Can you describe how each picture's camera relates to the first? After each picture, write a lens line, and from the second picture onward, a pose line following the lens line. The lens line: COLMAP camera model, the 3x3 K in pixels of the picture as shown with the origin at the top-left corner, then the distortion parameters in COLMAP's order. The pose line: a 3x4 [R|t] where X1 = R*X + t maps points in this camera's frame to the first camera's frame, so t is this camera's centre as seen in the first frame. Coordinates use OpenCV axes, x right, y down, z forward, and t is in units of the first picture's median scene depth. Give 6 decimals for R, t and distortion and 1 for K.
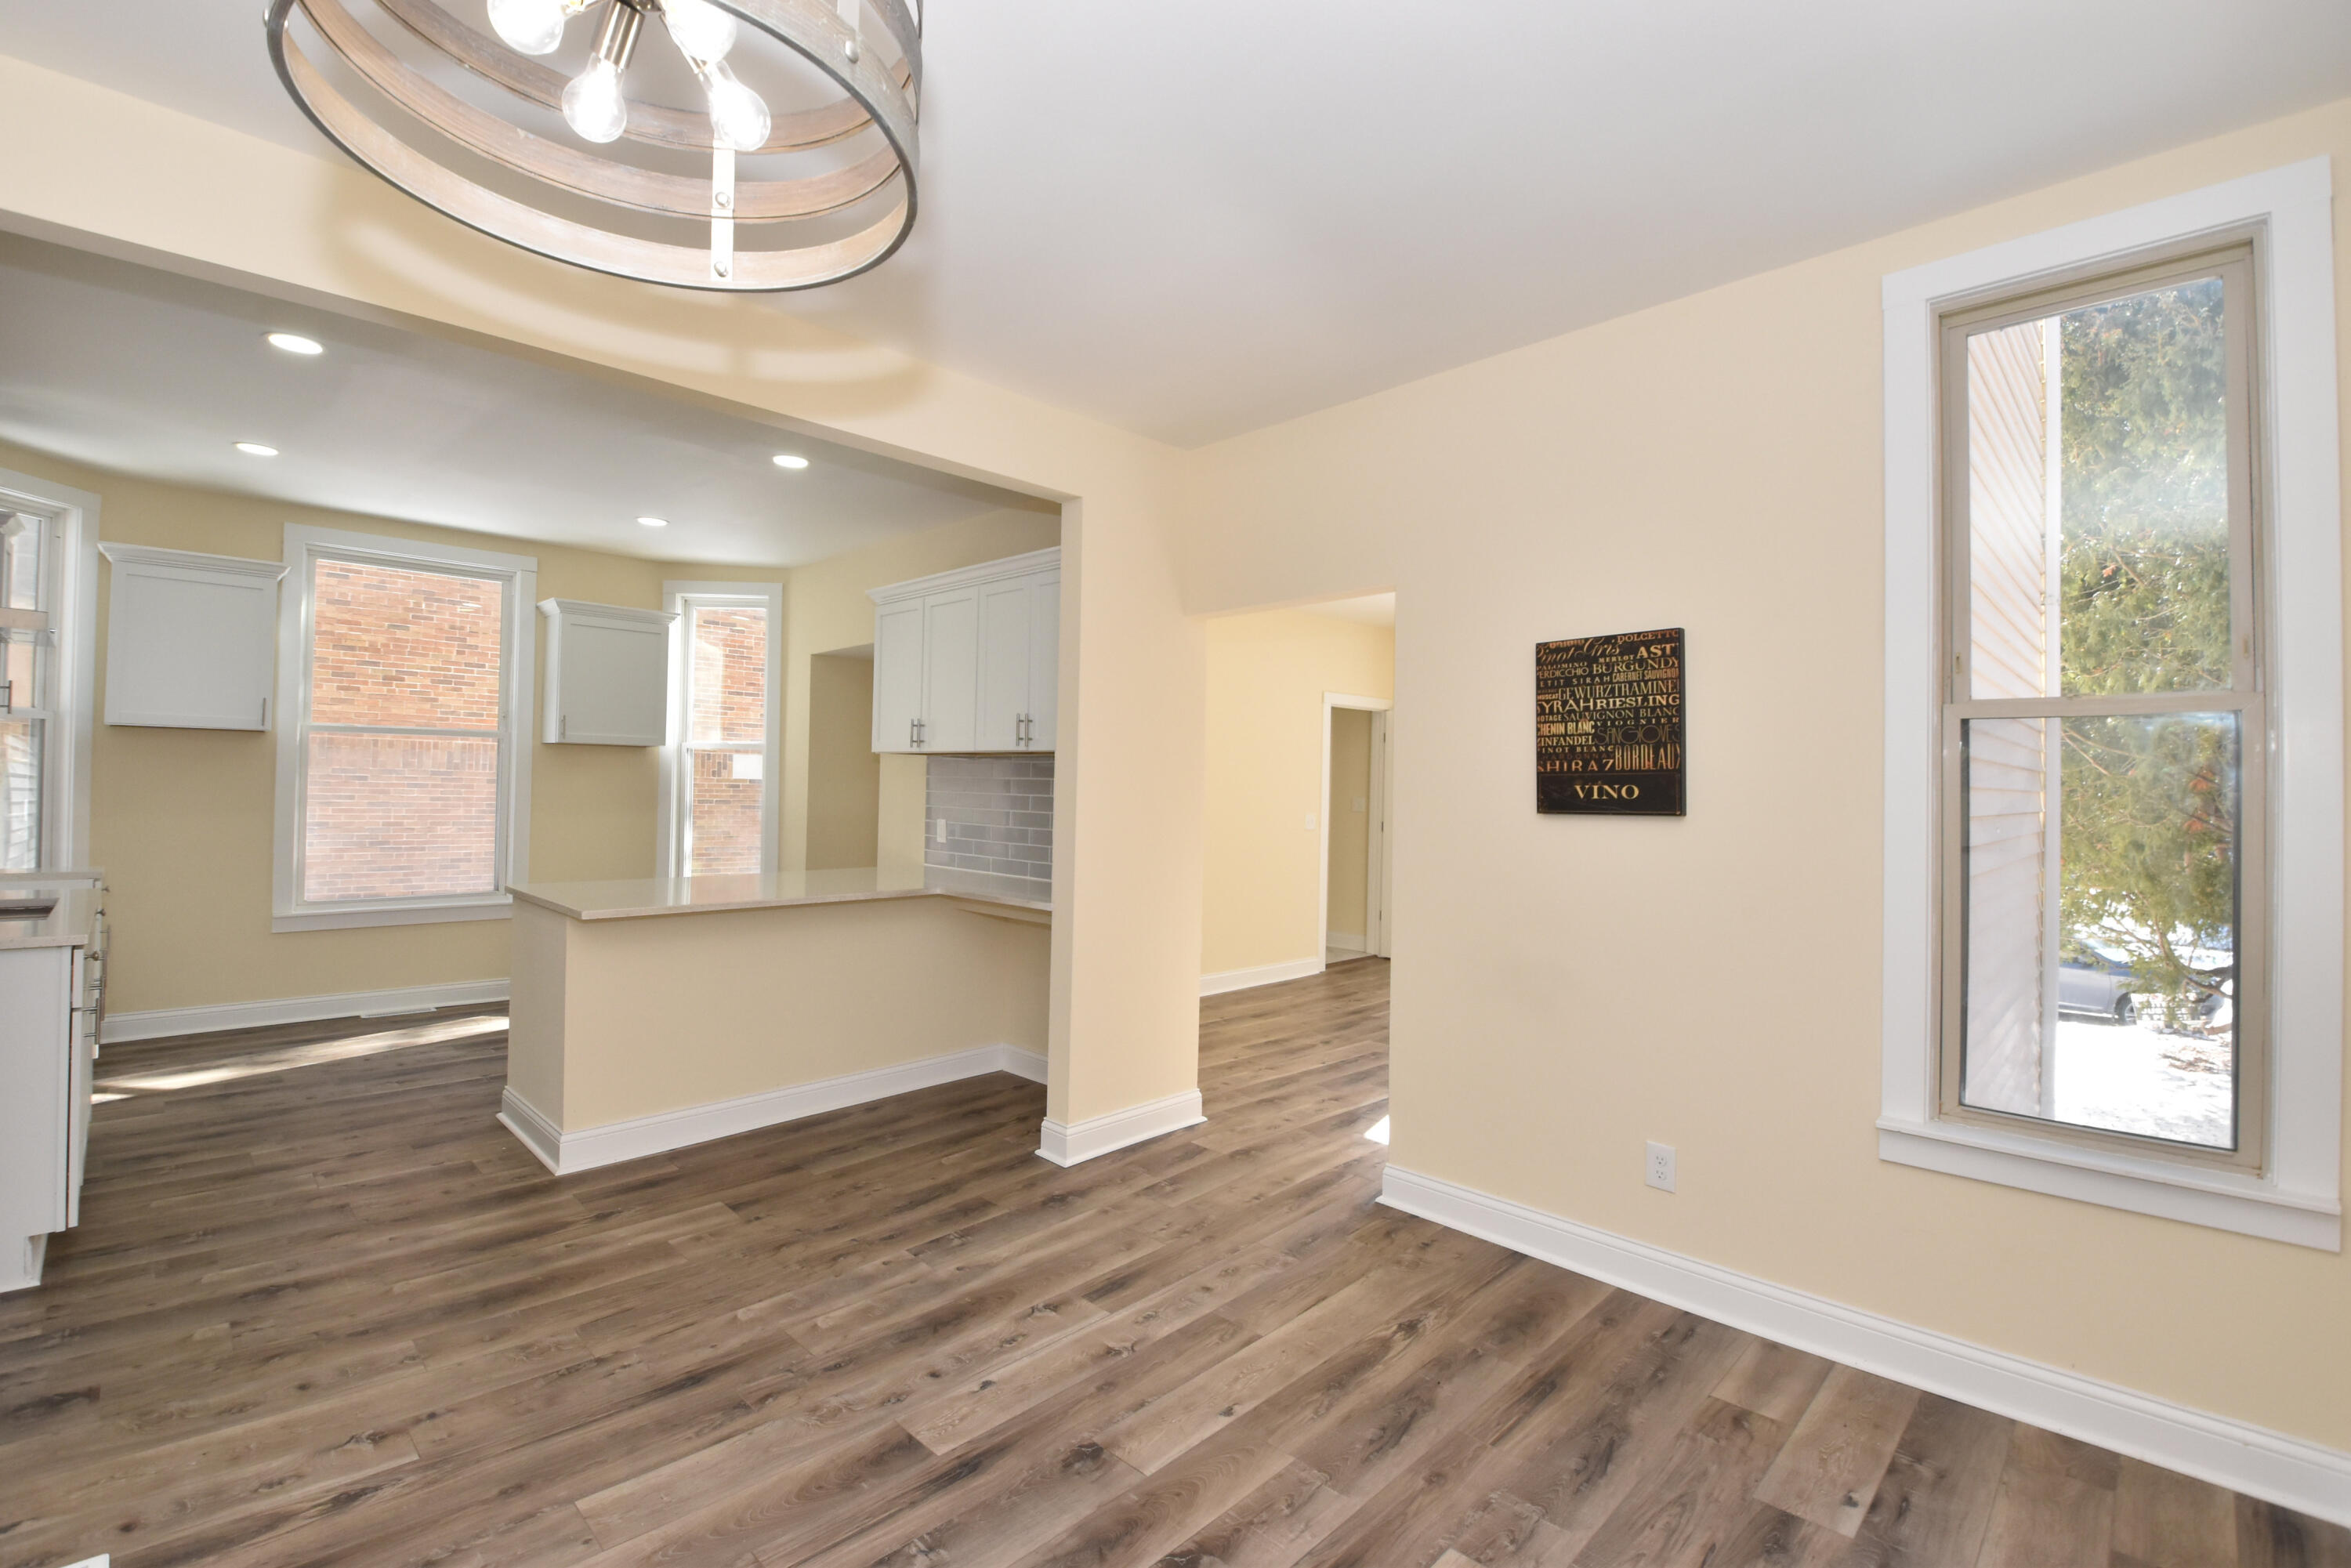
lens RADIAL K [[1041.9, 0, 1177.5], [0, 1041.9, 762.5], [0, 0, 1]] dist [-0.001869, -0.012431]
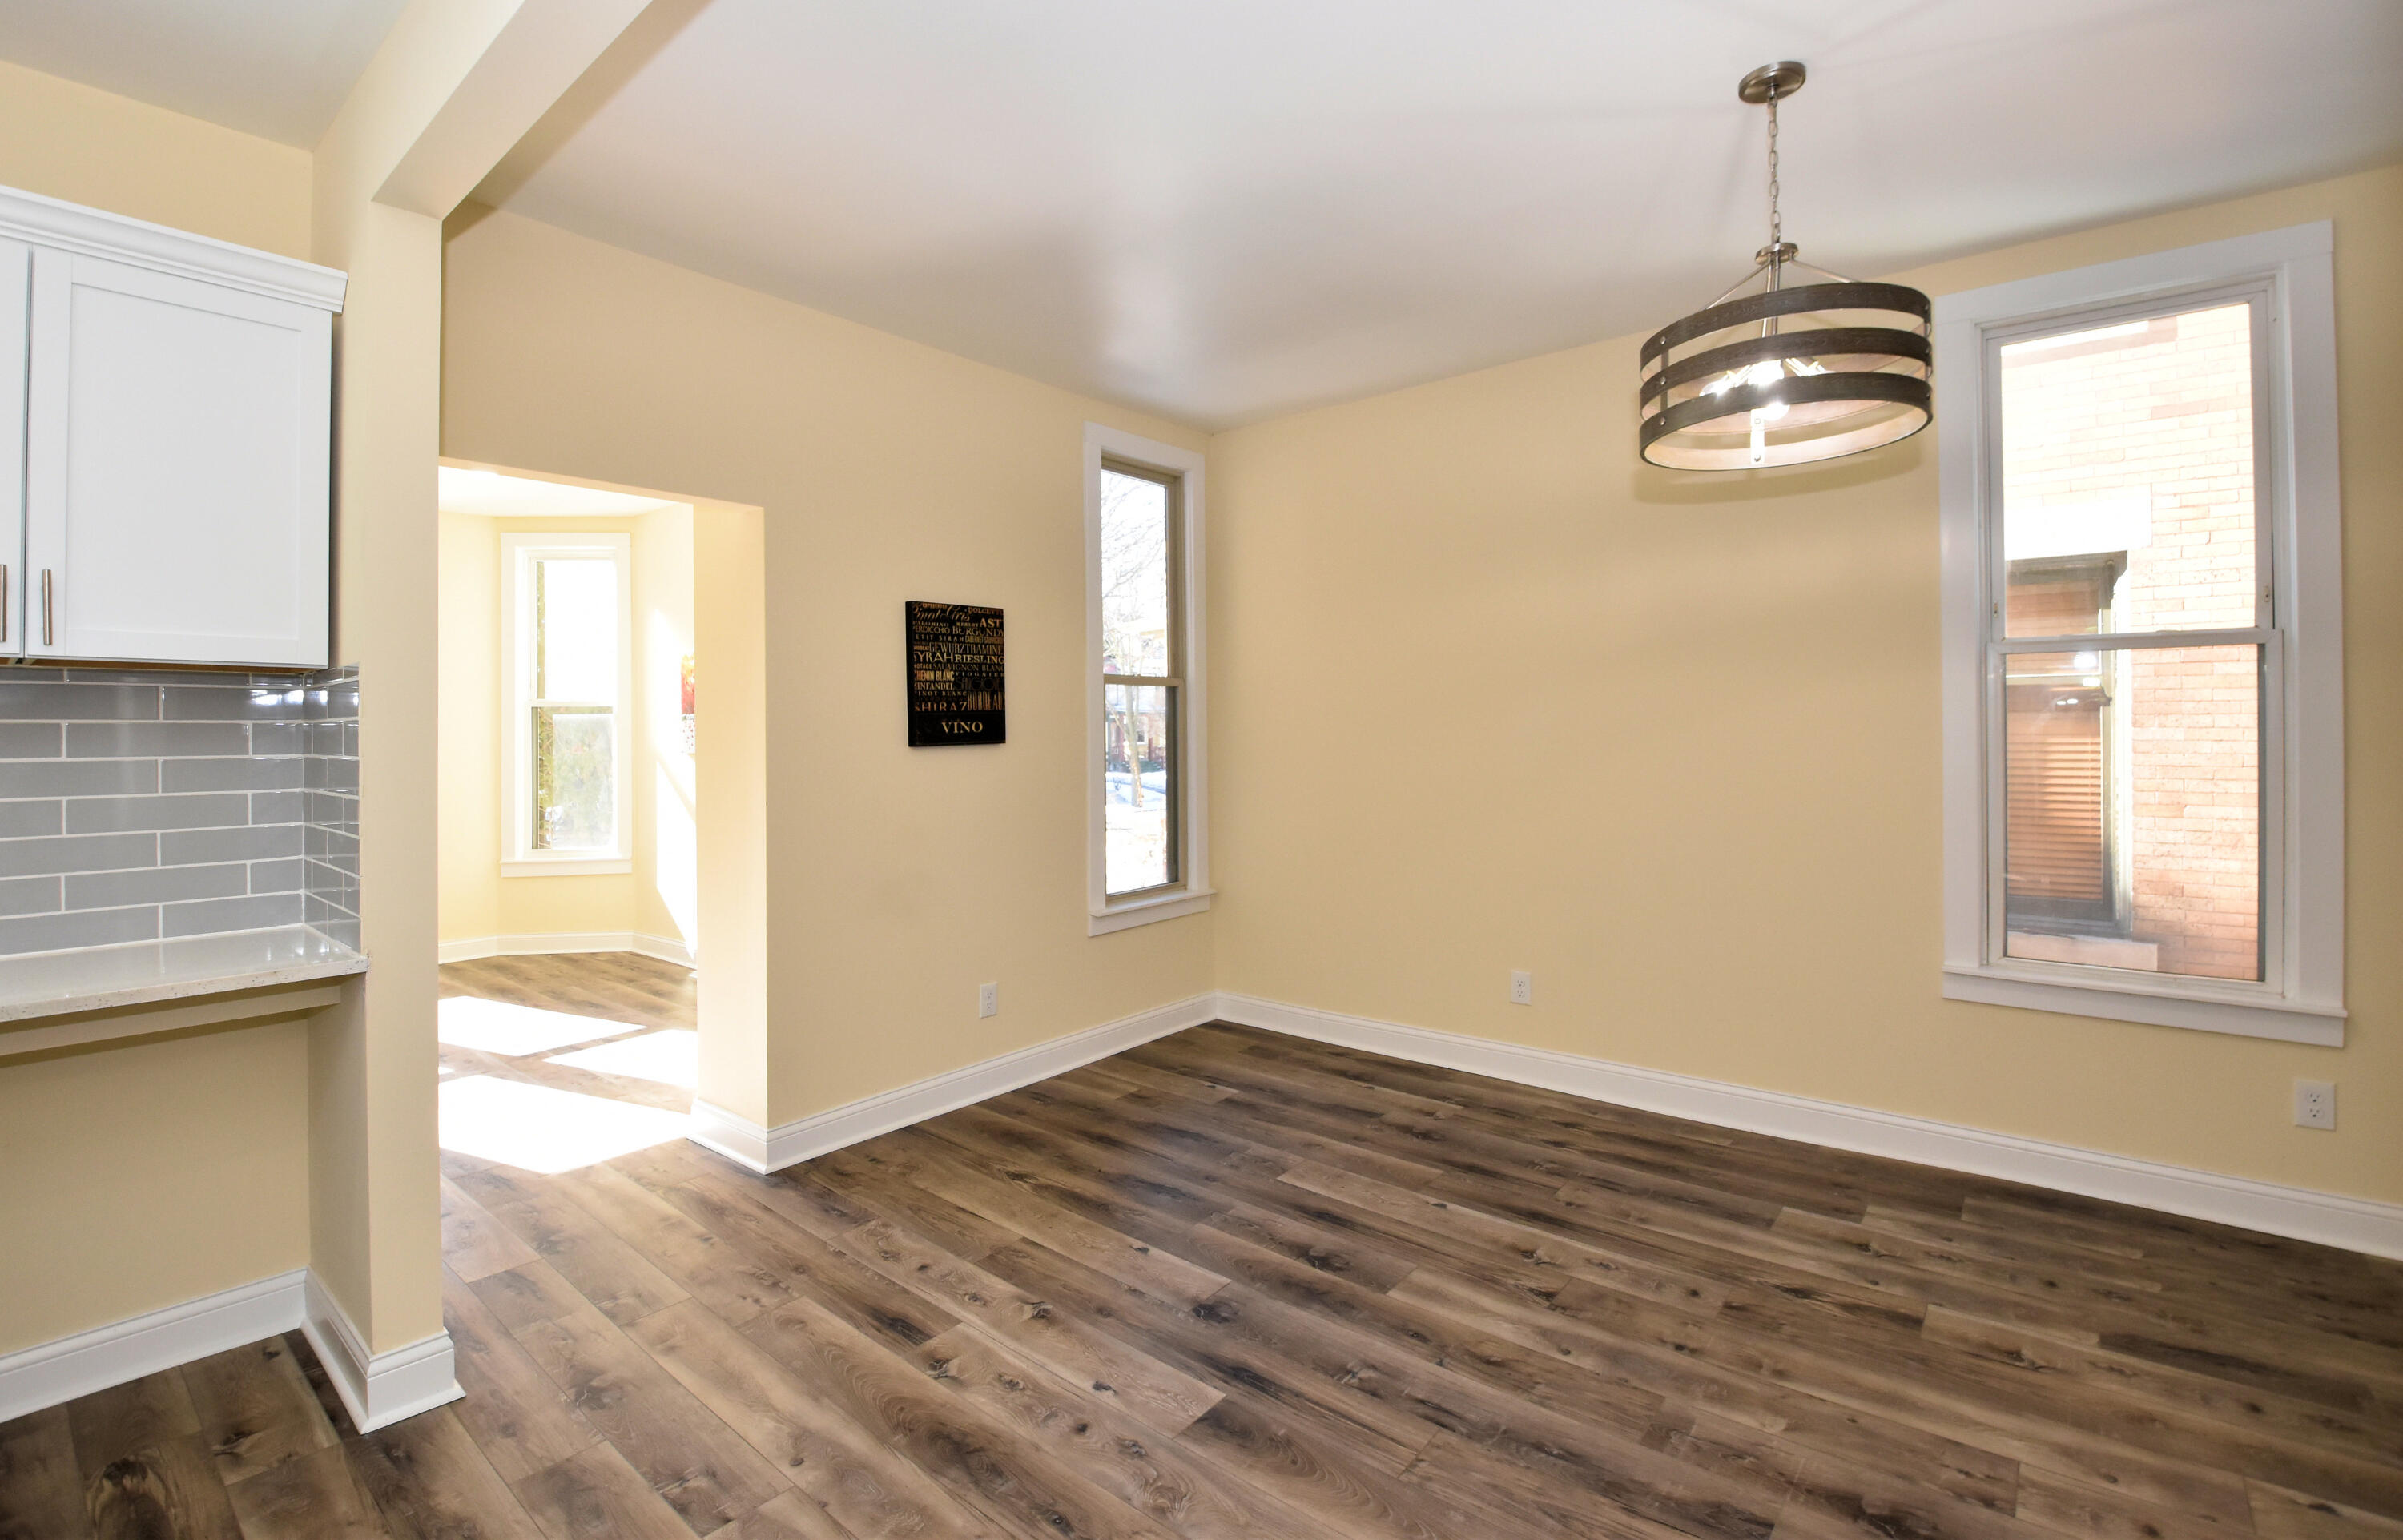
lens RADIAL K [[1057.0, 0, 1190.4], [0, 1057.0, 712.0], [0, 0, 1]] dist [-0.017075, -0.005854]
pose [[-0.087931, -0.000129, 0.996127, -0.894322], [-0.015624, 0.999877, -0.001249, 0.006506], [-0.996004, -0.015673, -0.087922, 0.819843]]
